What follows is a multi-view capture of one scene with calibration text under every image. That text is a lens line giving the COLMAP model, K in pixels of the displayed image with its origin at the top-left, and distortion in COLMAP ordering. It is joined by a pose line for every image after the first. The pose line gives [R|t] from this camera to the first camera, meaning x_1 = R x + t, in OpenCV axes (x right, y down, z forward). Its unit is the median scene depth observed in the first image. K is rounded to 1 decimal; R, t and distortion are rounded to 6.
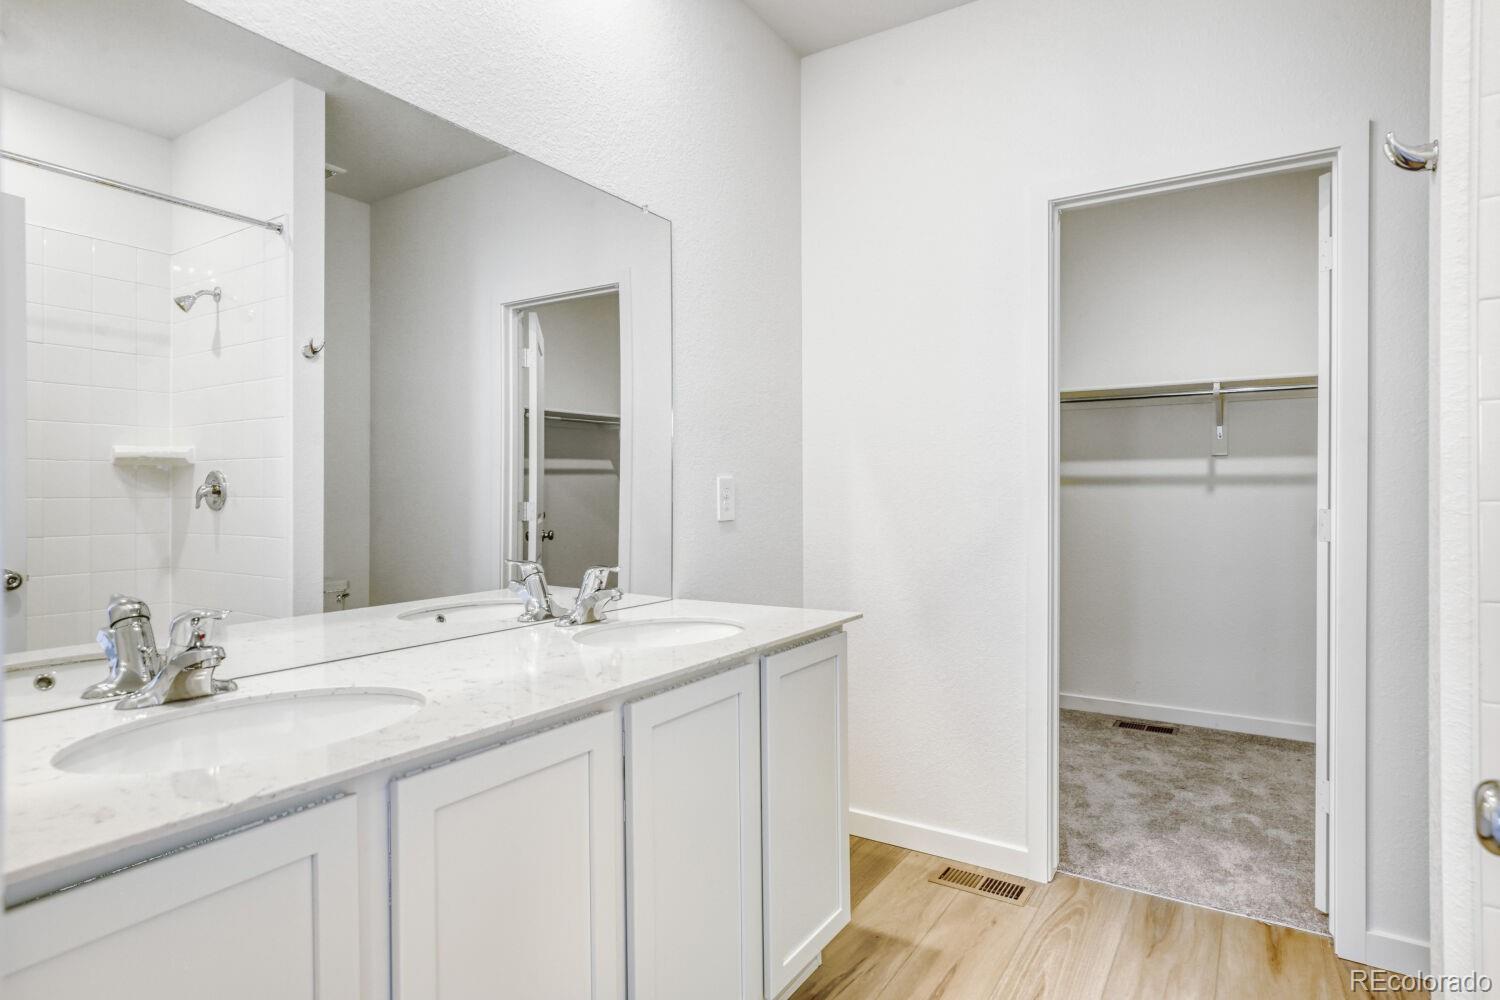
lens RADIAL K [[807.8, 0, 750.0], [0, 807.8, 500.0], [0, 0, 1]] dist [-0.031793, 0.000018]
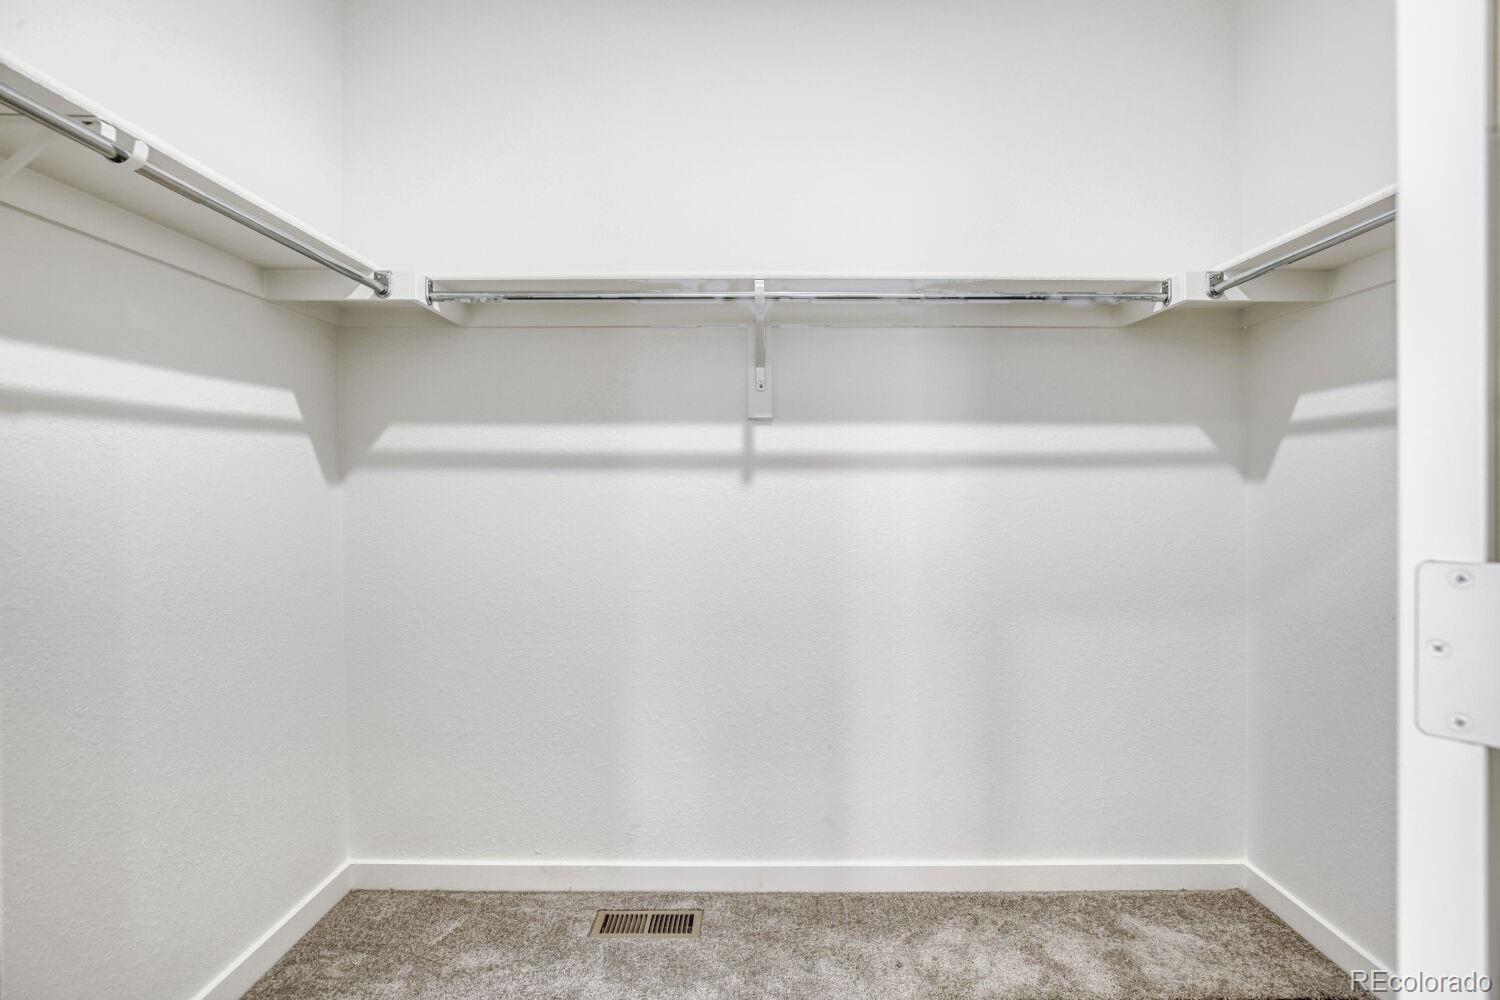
lens RADIAL K [[807.8, 0, 750.0], [0, 807.8, 500.0], [0, 0, 1]] dist [-0.031793, 0.000018]
pose [[0.845490, -0.013742, 0.533814, 0.277798], [0.006172, 0.999854, 0.015963, -0.006543], [-0.533955, -0.010202, 0.845451, 0.526308]]
